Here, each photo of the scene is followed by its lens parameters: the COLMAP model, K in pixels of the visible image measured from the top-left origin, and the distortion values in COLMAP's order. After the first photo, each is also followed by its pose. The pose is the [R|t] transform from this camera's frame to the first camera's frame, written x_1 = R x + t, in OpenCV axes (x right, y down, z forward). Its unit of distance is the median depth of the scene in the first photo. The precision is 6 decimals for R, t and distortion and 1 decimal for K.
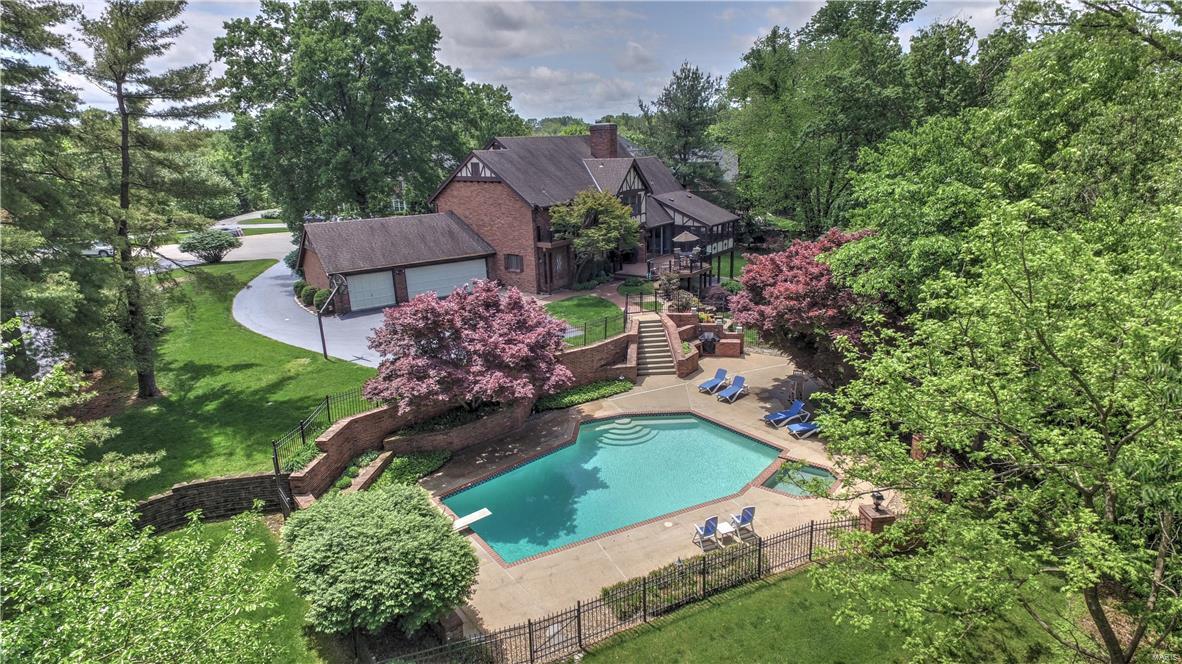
lens RADIAL K [[667.9, 0, 591.0], [0, 667.9, 332.0], [0, 0, 1]] dist [0.143357, -0.098374]
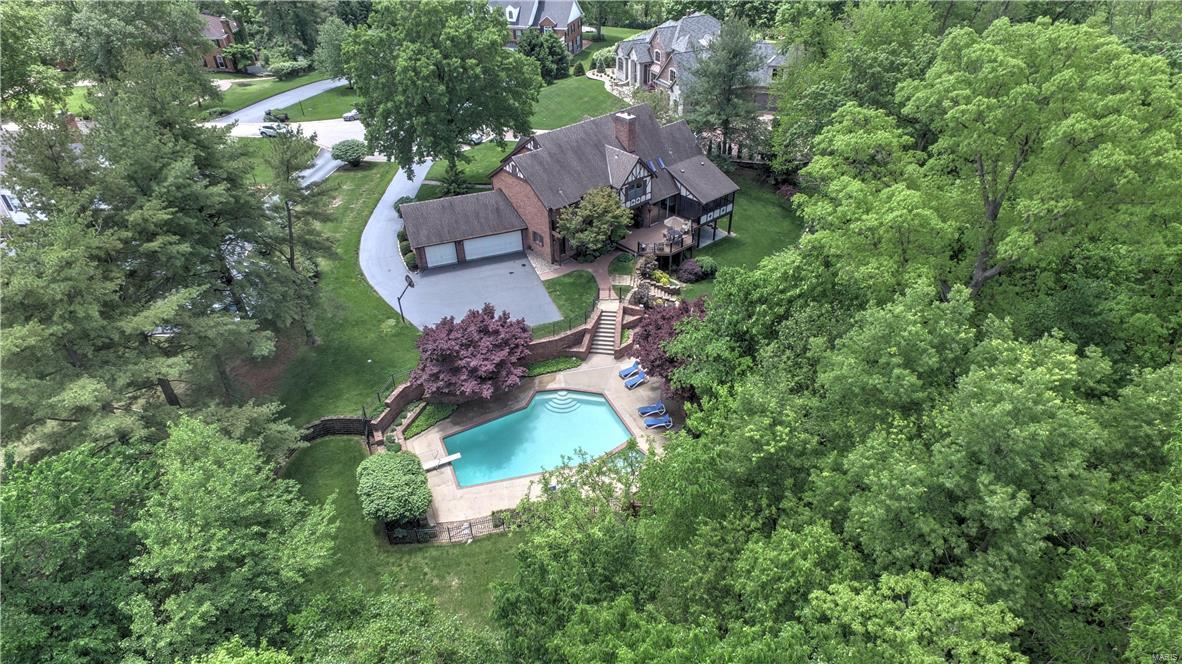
lens RADIAL K [[667.9, 0, 591.0], [0, 667.9, 332.0], [0, 0, 1]] dist [0.143357, -0.098374]
pose [[0.972908, 0.144553, -0.180427, 0.358205], [-0.076403, 0.937606, 0.339201, -0.526675], [0.218202, -0.316226, 0.923249, -0.439553]]
